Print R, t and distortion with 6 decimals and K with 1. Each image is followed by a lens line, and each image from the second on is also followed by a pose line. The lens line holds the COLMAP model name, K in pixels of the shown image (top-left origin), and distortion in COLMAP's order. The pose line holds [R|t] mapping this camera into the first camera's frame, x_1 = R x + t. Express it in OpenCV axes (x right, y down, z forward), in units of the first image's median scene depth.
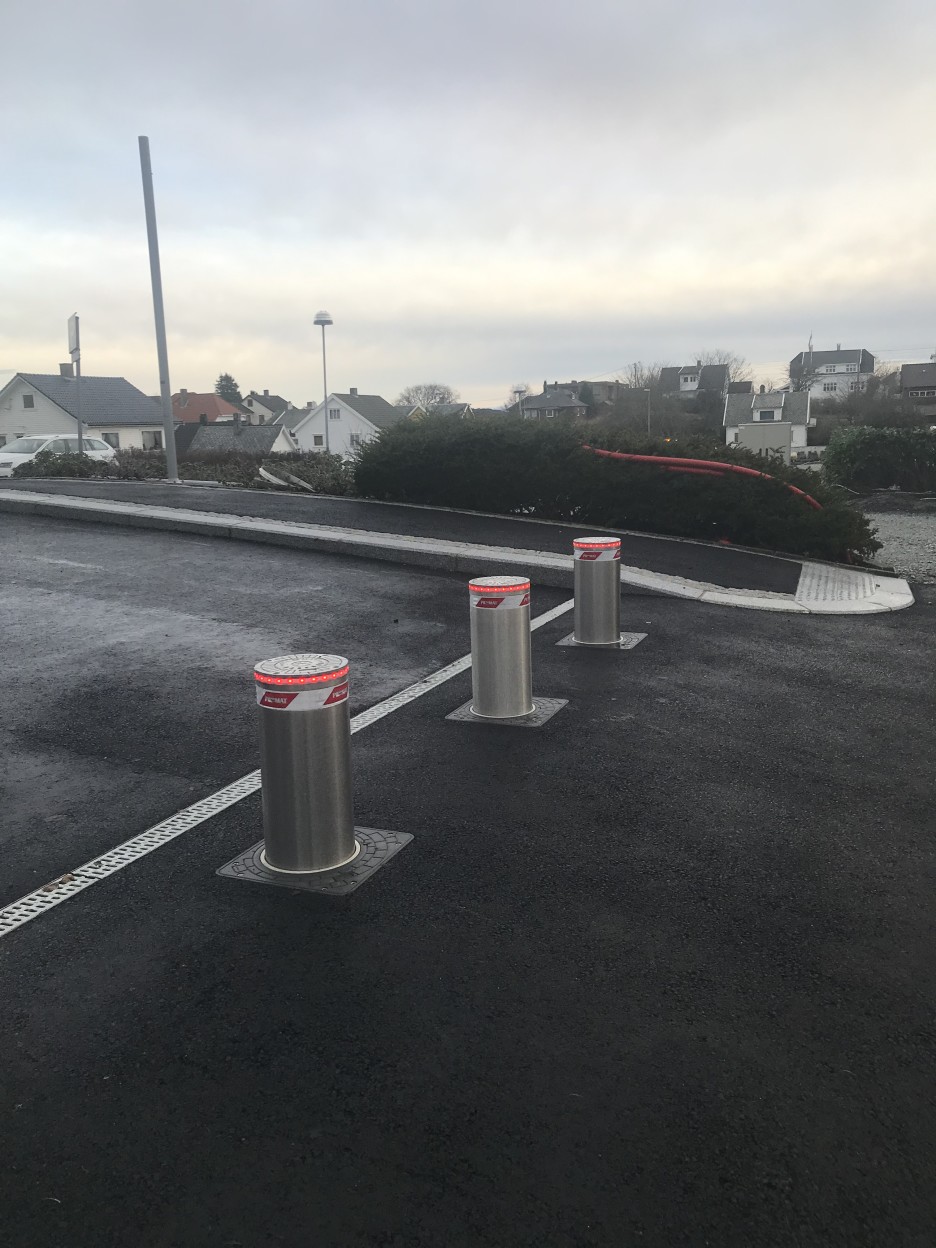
lens RADIAL K [[1002.9, 0, 468.0], [0, 1002.9, 624.0], [0, 0, 1]] dist [-0.004931, -0.004197]
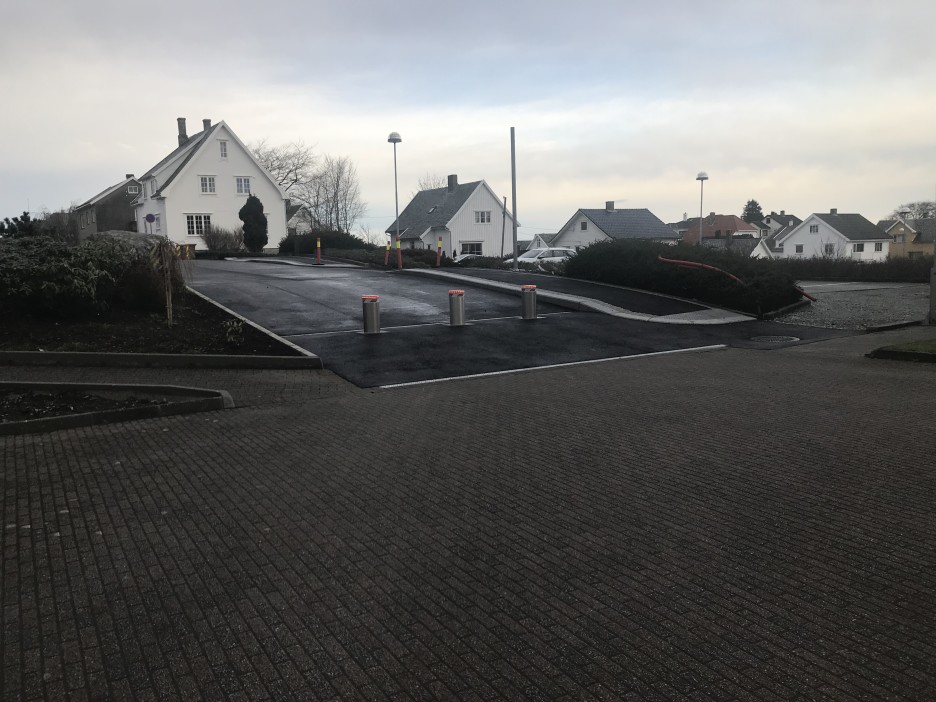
lens RADIAL K [[766.4, 0, 468.0], [0, 766.4, 351.0], [0, 0, 1]] dist [0.009907, 0.006778]
pose [[0.817479, 0.072503, -0.571377, 0.080045], [-0.100400, 0.994795, -0.017414, 0.010798], [0.567141, 0.071602, 0.820503, -0.063124]]
